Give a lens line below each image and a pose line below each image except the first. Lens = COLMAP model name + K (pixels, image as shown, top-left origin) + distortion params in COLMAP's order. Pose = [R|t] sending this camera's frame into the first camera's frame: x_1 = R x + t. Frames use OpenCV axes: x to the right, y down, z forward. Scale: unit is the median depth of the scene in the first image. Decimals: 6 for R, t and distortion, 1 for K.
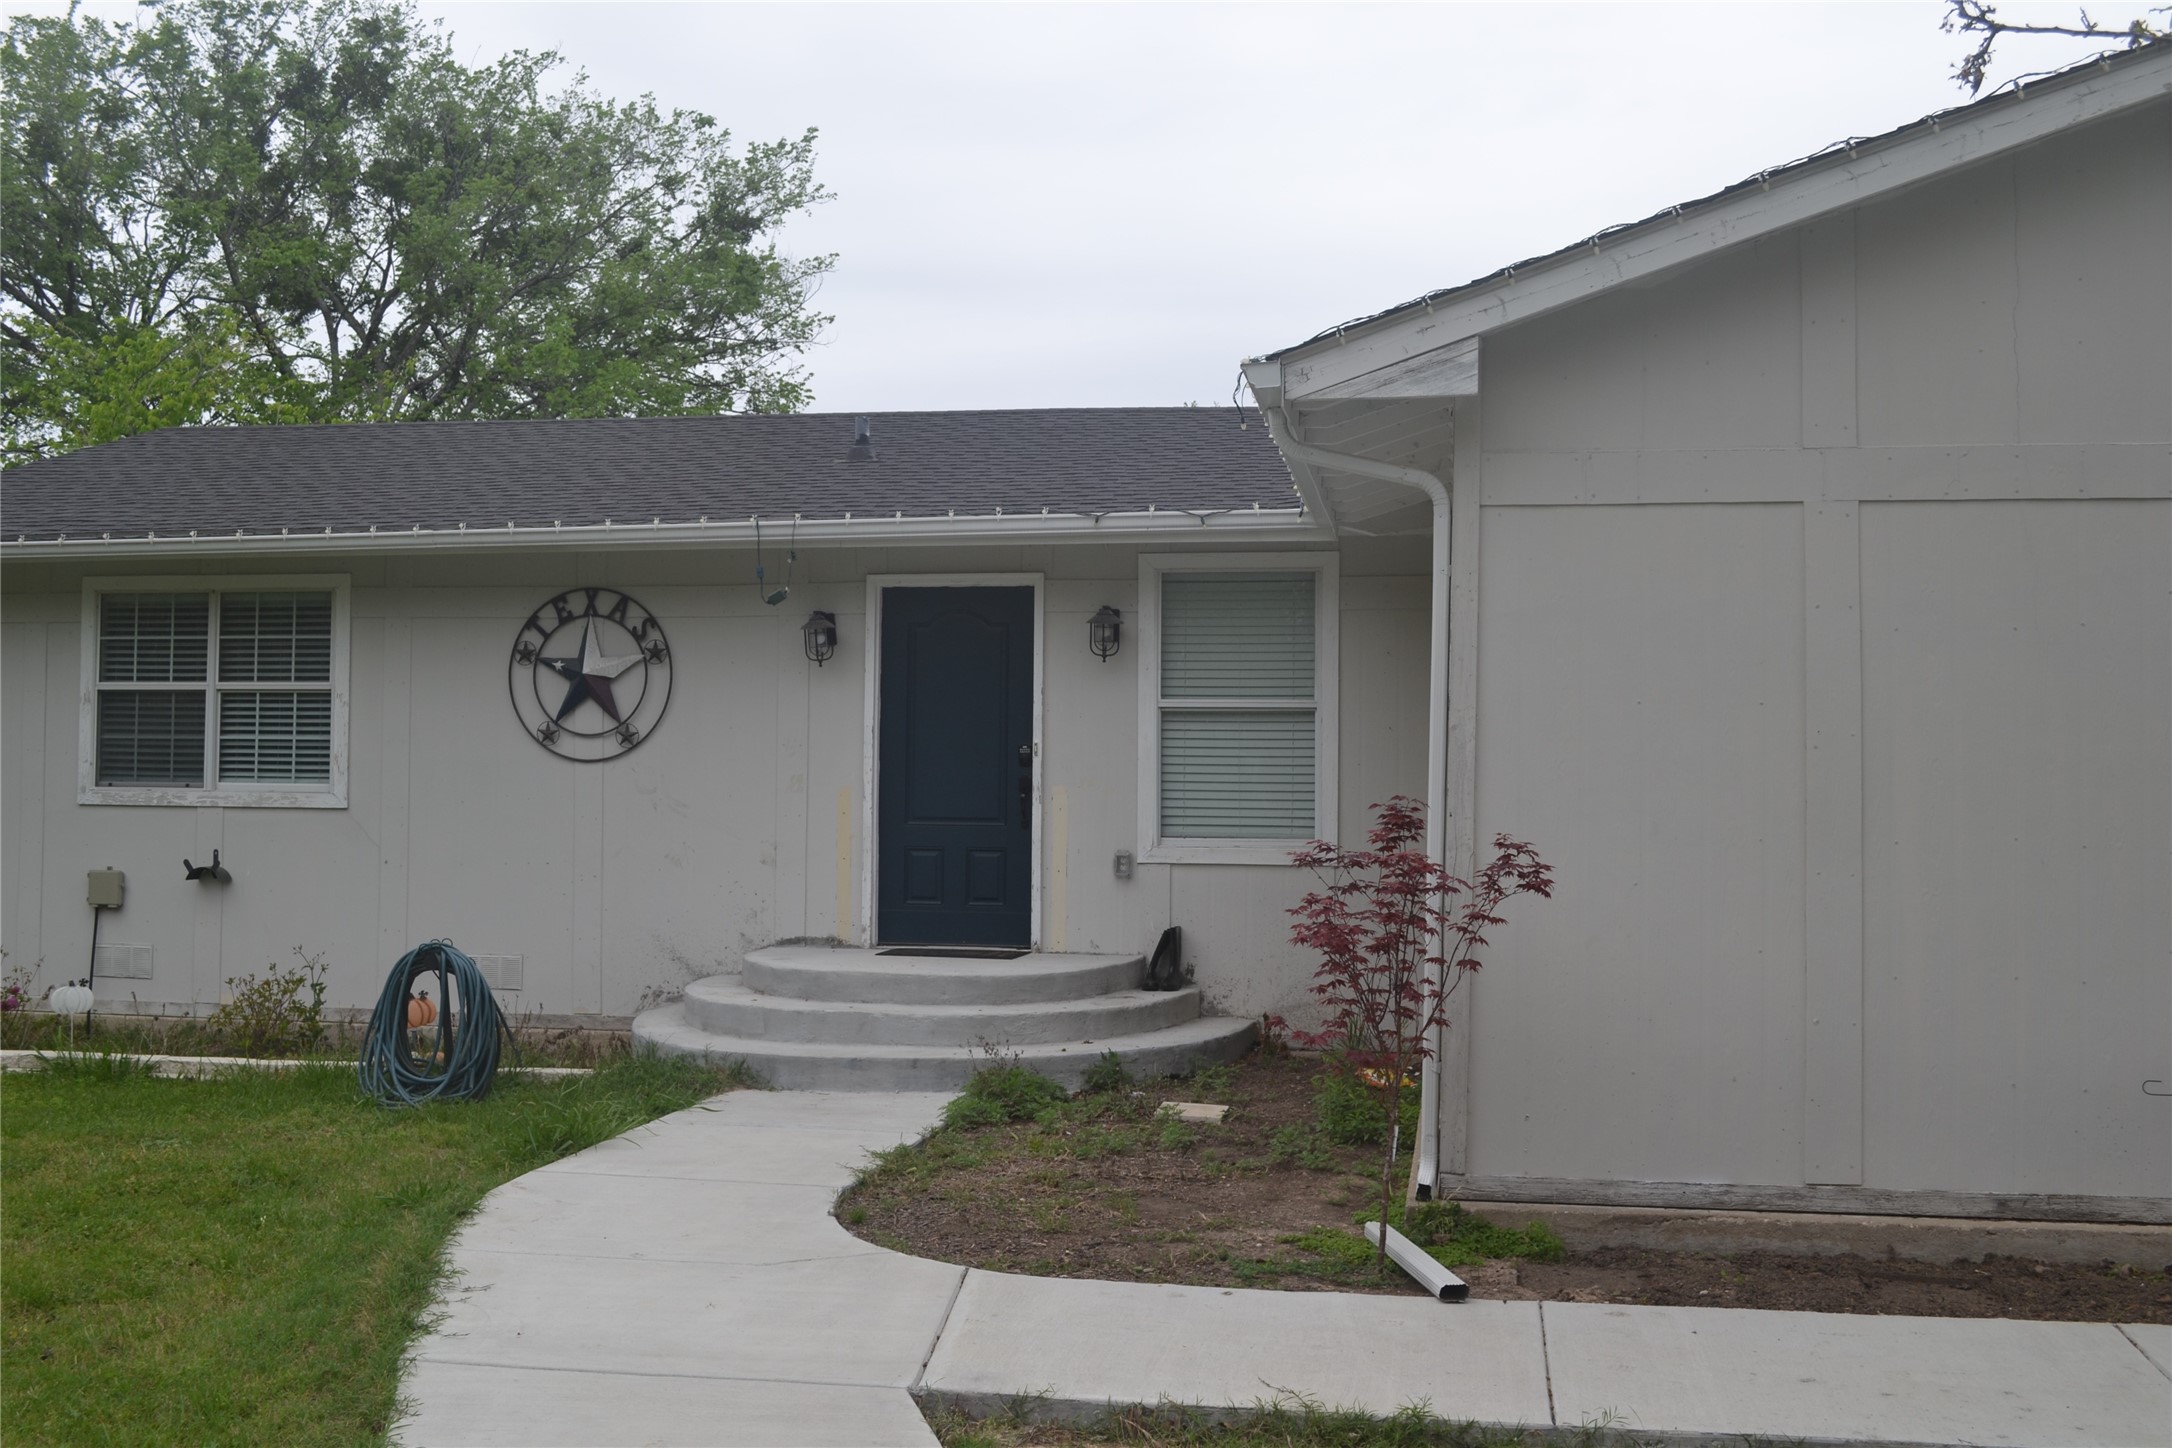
lens RADIAL K [[2222.8, 0, 1086.0], [0, 2222.8, 724.0], [0, 0, 1]] dist [-0.100438, 0.178305]
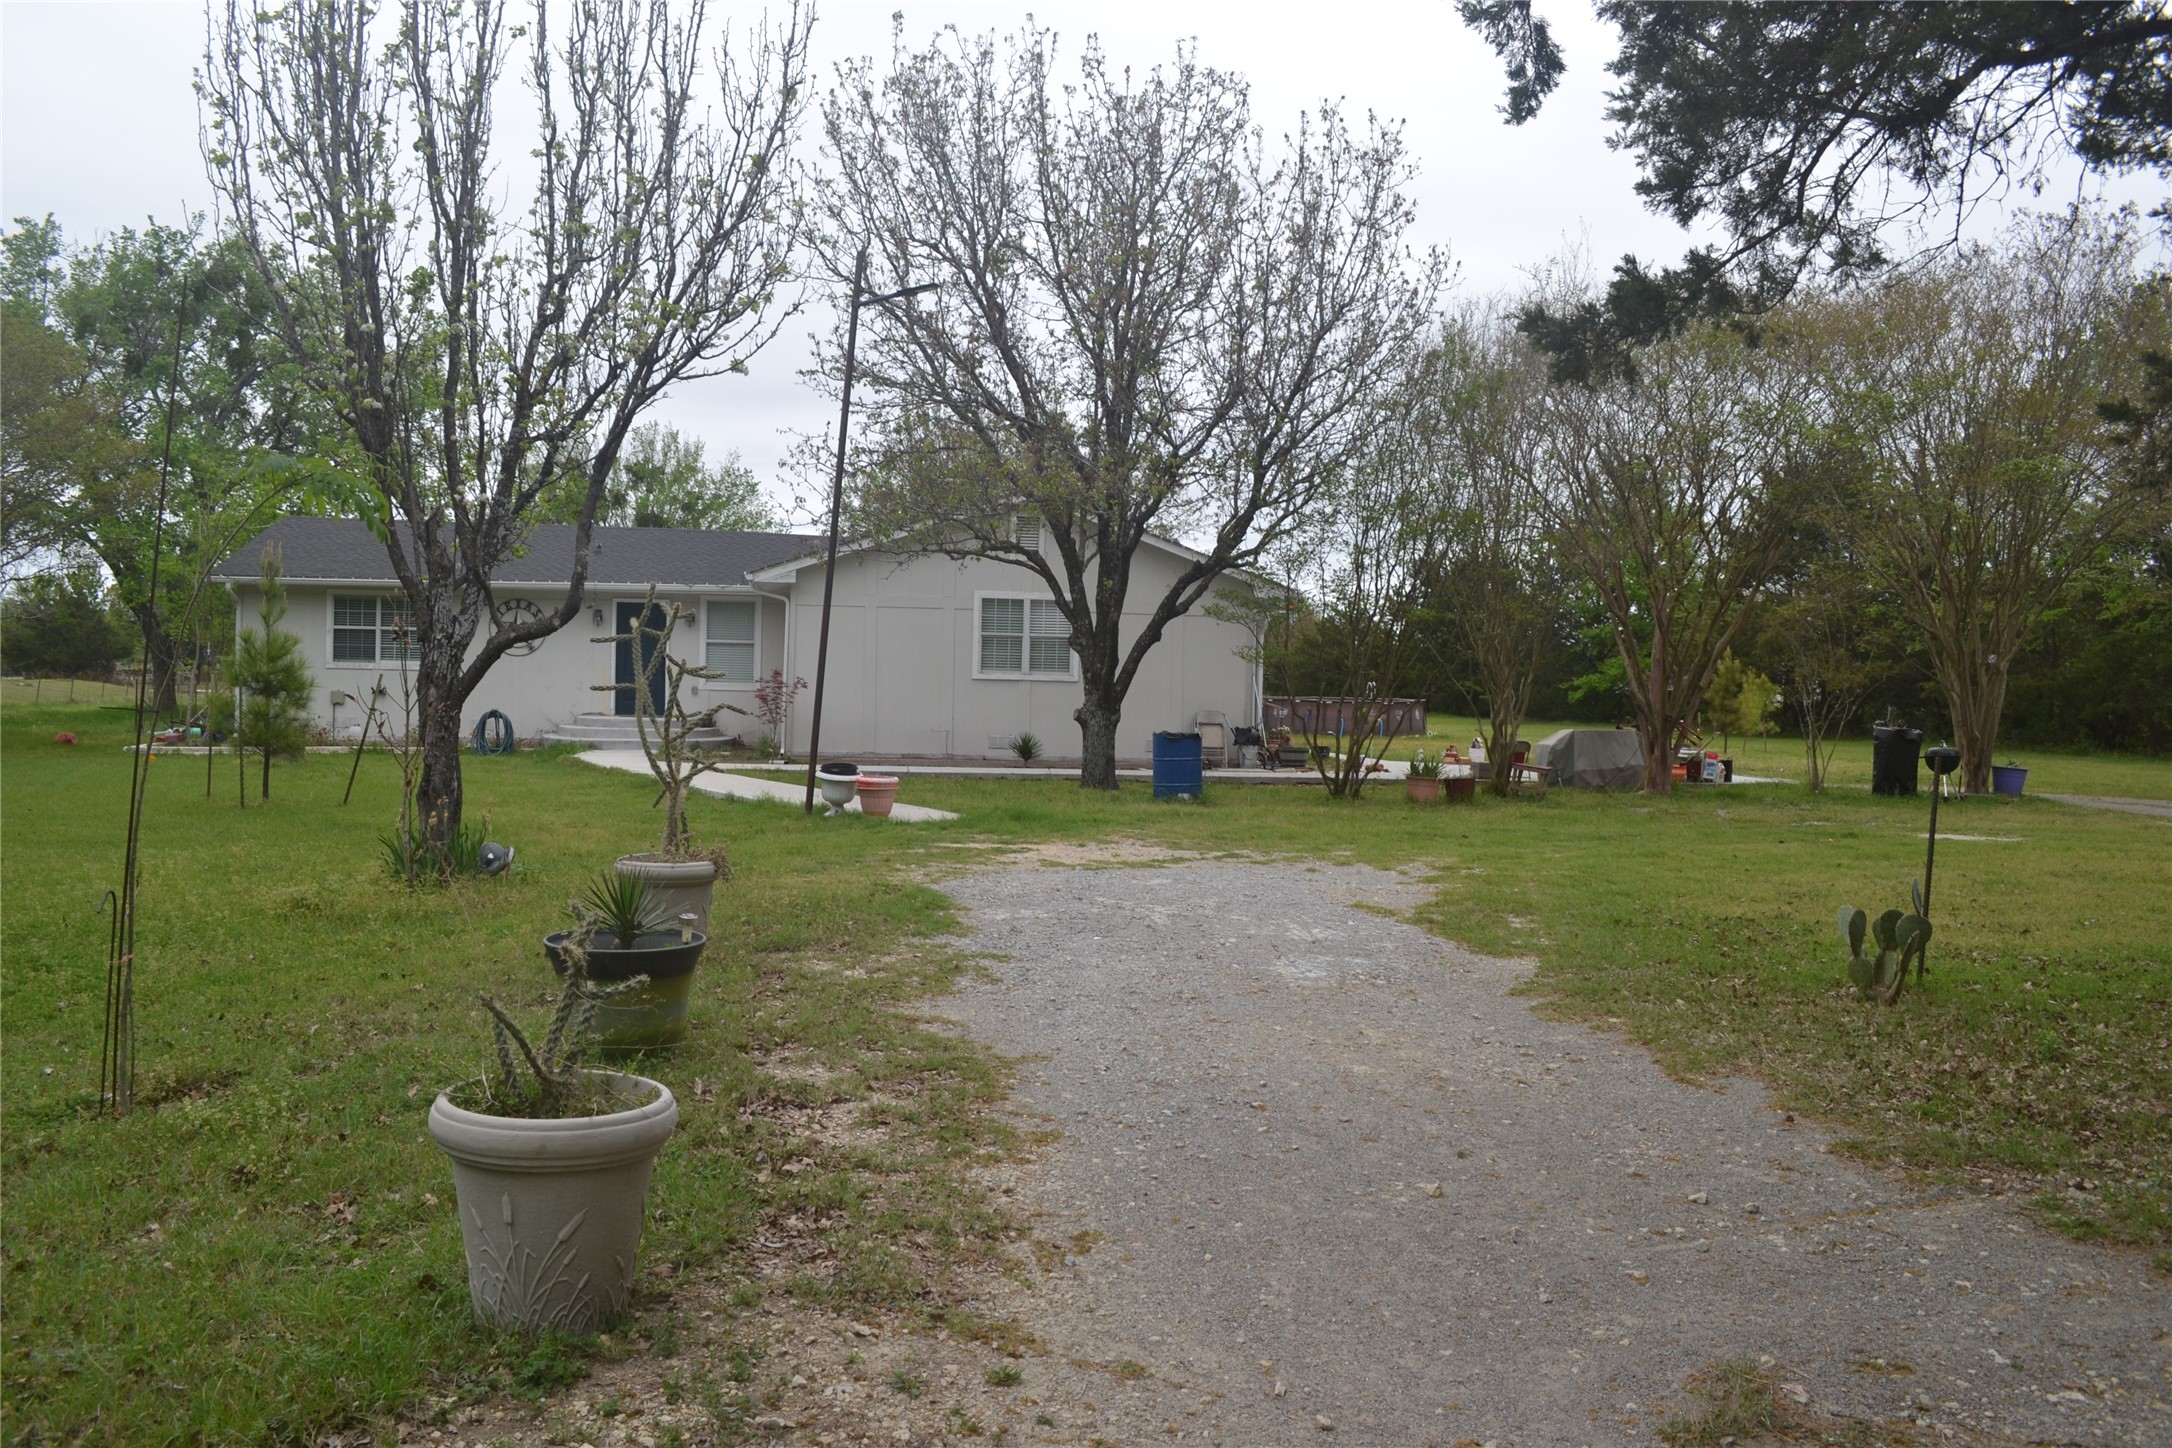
lens RADIAL K [[1772.9, 0, 1061.1], [0, 1772.9, 720.5], [0, 0, 1]] dist [-0.073889, 0.014646]
pose [[0.957772, 0.005528, 0.287476, -0.203286], [-0.021367, 0.998419, 0.051987, -0.036376], [-0.286734, -0.055935, 0.956376, -1.559906]]
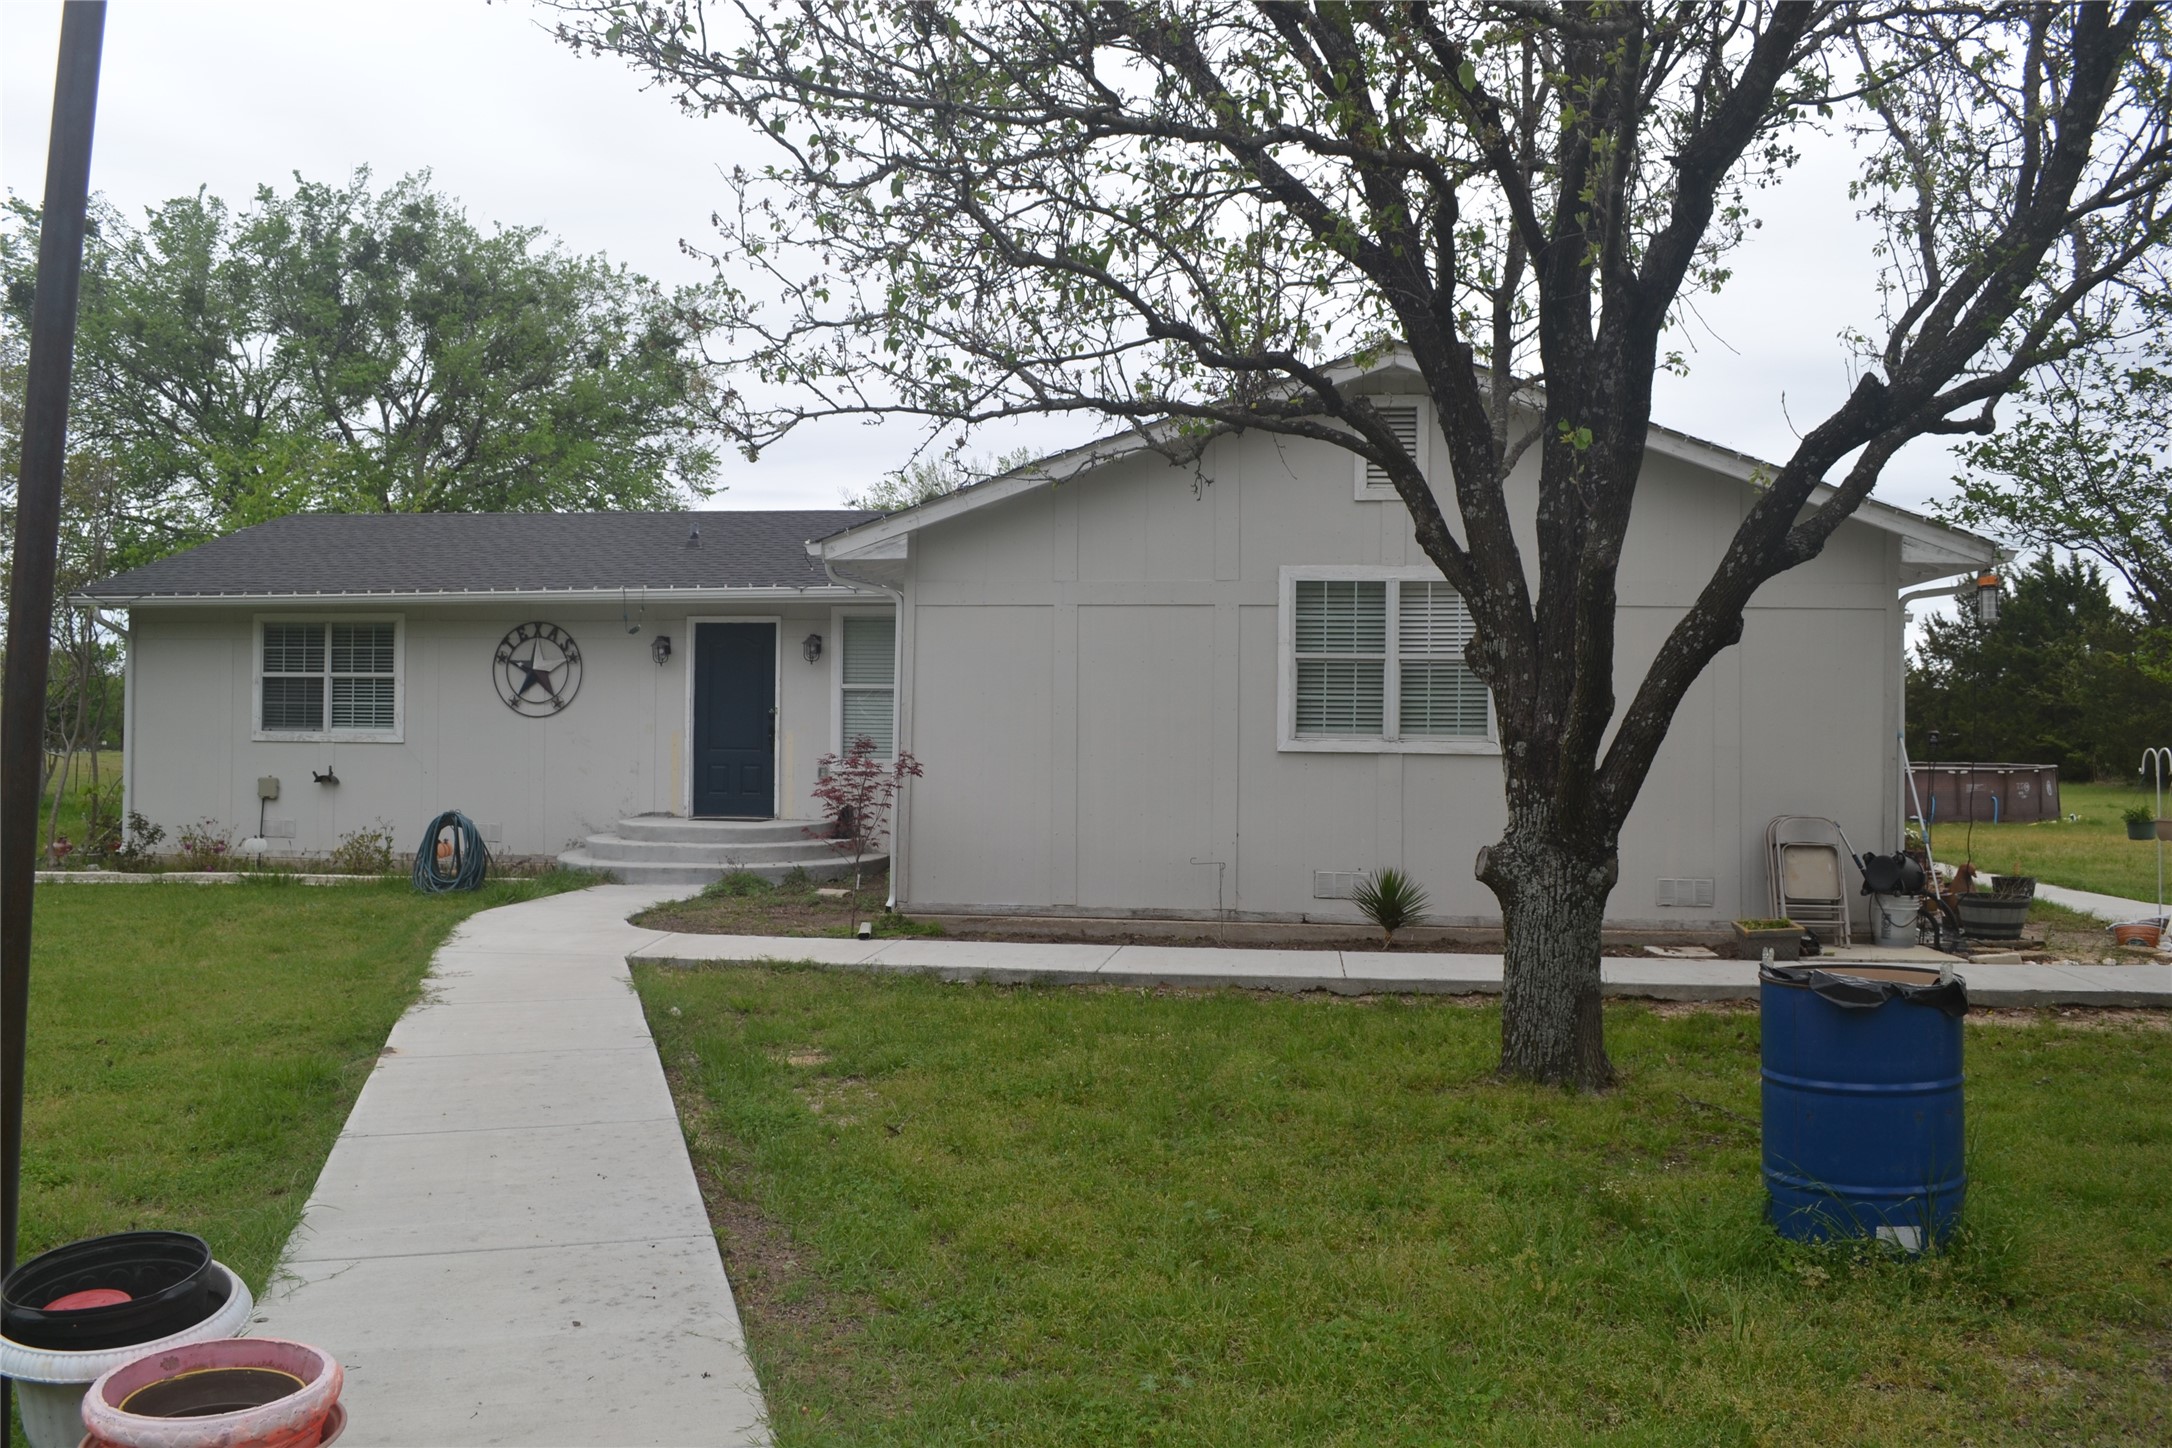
lens RADIAL K [[1772.9, 0, 1061.1], [0, 1772.9, 720.5], [0, 0, 1]] dist [-0.073889, 0.014646]
pose [[0.999158, 0.000887, 0.041012, 0.148701], [-0.001765, 0.999770, 0.021380, -0.012047], [-0.040984, -0.021435, 0.998930, -0.473435]]
